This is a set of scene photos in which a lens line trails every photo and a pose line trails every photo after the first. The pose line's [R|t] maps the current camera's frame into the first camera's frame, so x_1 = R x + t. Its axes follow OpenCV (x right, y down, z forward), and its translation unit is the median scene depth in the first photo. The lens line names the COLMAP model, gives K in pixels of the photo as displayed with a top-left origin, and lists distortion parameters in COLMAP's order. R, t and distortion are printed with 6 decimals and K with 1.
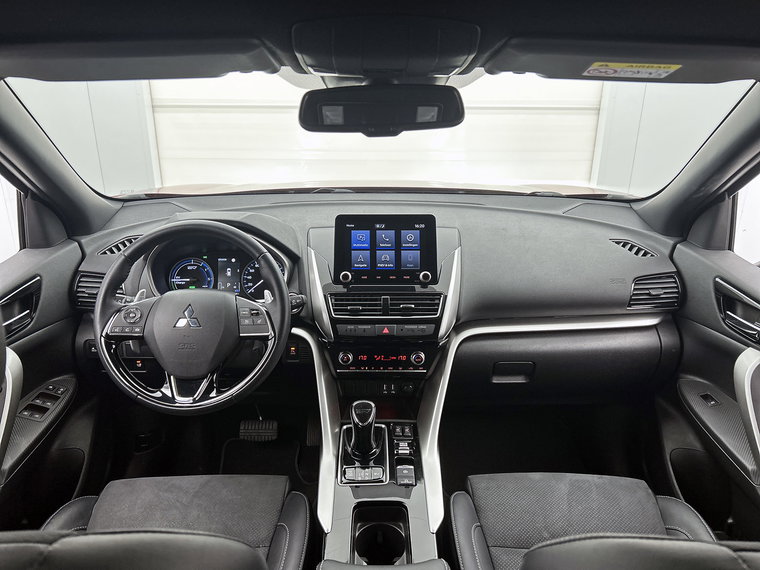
lens RADIAL K [[588.0, 0, 378.8], [0, 588.0, 291.8], [0, 0, 1]] dist [0.014044, -0.013887]
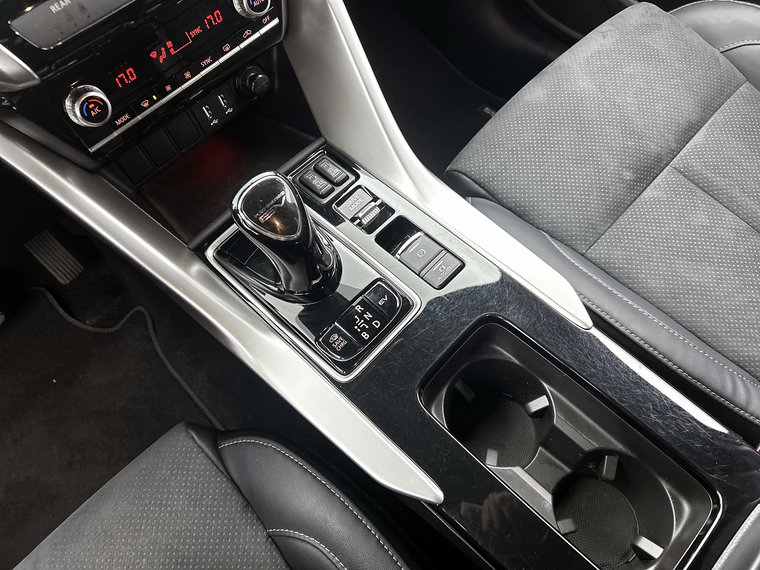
lens RADIAL K [[588.0, 0, 387.3], [0, 588.0, 277.9], [0, 0, 1]] dist [0.014044, -0.013887]
pose [[0.685418, -0.657124, 0.313672, -0.109914], [0.335729, 0.667459, 0.664669, 0.010681], [-0.646133, -0.350267, 0.678104, 0.623526]]
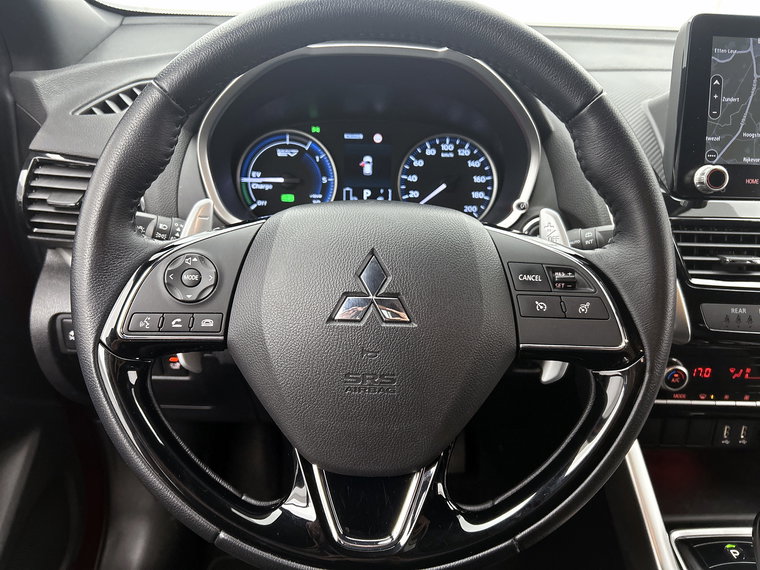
lens RADIAL K [[588.0, 0, 363.3], [0, 588.0, 285.2], [0, 0, 1]] dist [0.014044, -0.013887]
pose [[0.999662, 0.022721, 0.012655, -0.283924], [-0.024188, 0.991036, 0.131391, -0.001619], [-0.009556, -0.131653, 0.991250, 0.586934]]
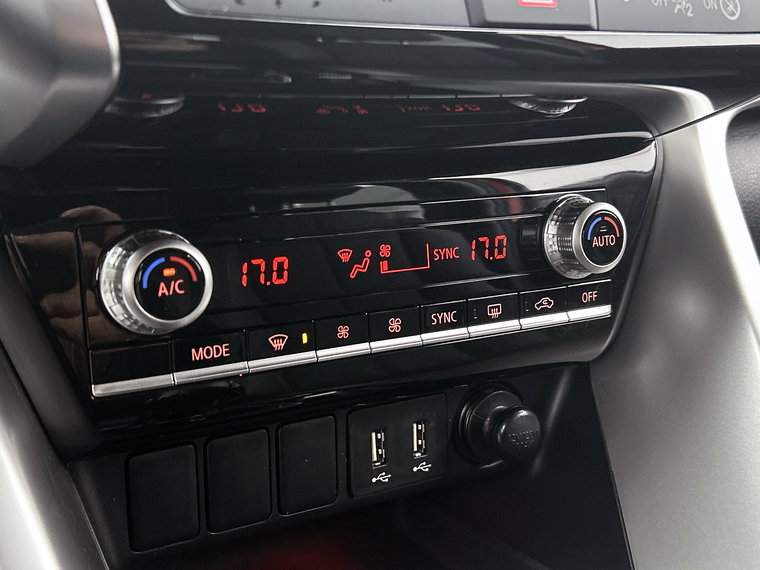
lens RADIAL K [[942.7, 0, 385.5], [0, 942.7, 280.6], [0, 0, 1]] dist [0.080519, 0.000000]
pose [[0.859937, -0.103993, 0.499694, -0.116993], [0.100940, 0.994338, 0.033226, 0.110604], [-0.500320, 0.021867, 0.865564, 0.794279]]
